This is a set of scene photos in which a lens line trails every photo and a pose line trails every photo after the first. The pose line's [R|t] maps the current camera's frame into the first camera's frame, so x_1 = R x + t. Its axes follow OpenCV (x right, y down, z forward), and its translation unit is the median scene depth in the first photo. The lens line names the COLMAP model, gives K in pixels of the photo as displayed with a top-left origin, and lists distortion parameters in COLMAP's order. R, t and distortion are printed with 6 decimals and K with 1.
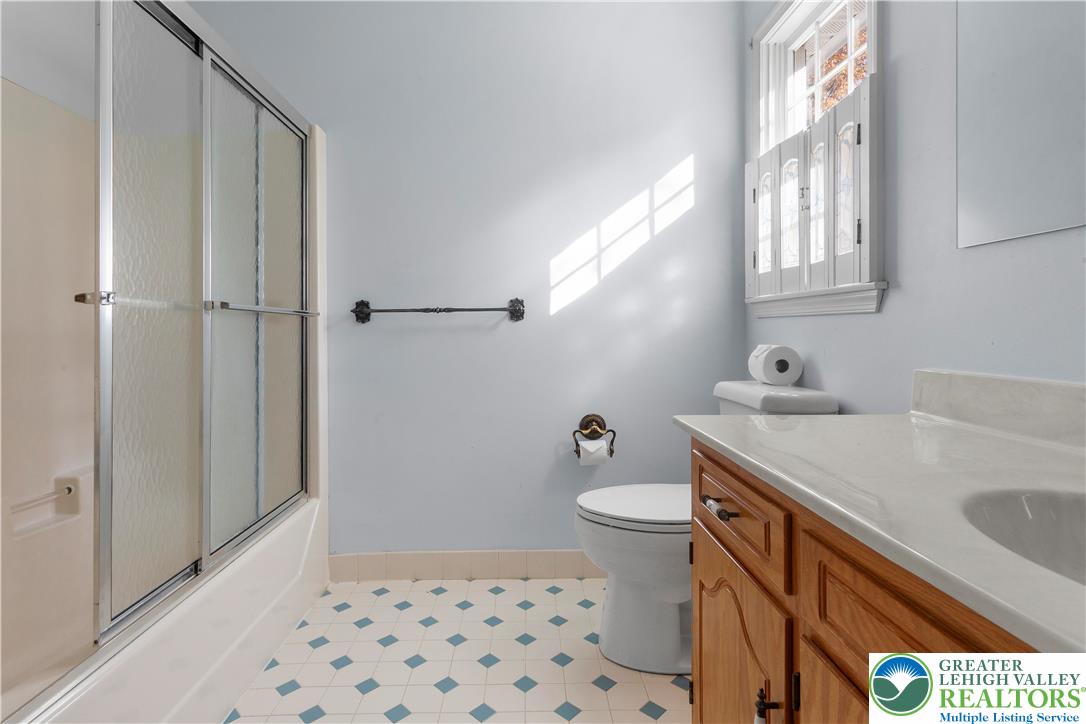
lens RADIAL K [[542.2, 0, 541.9], [0, 542.2, 324.2], [0, 0, 1]] dist [0.002554, 0.000883]
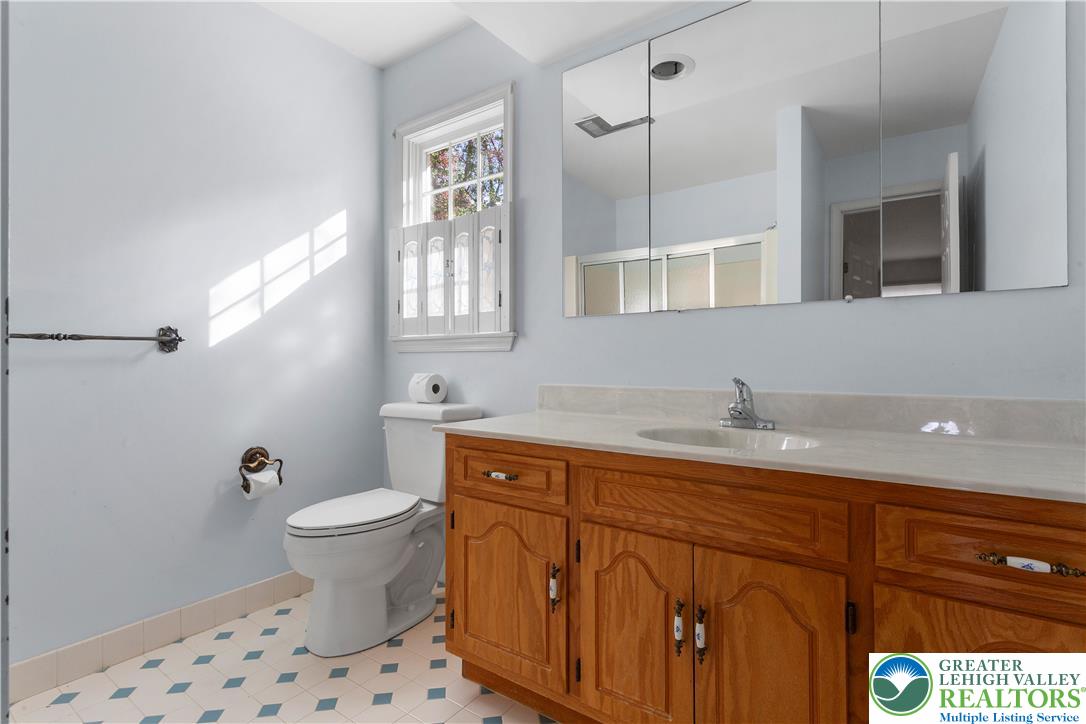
lens RADIAL K [[529.5, 0, 535.5], [0, 529.5, 349.4], [0, 0, 1]] dist [0.003520, 0.001310]
pose [[0.609298, 0.019078, 0.792712, -0.404679], [-0.006563, 0.999798, -0.019017, 0.001955], [-0.792914, 0.006384, 0.609300, -0.004408]]
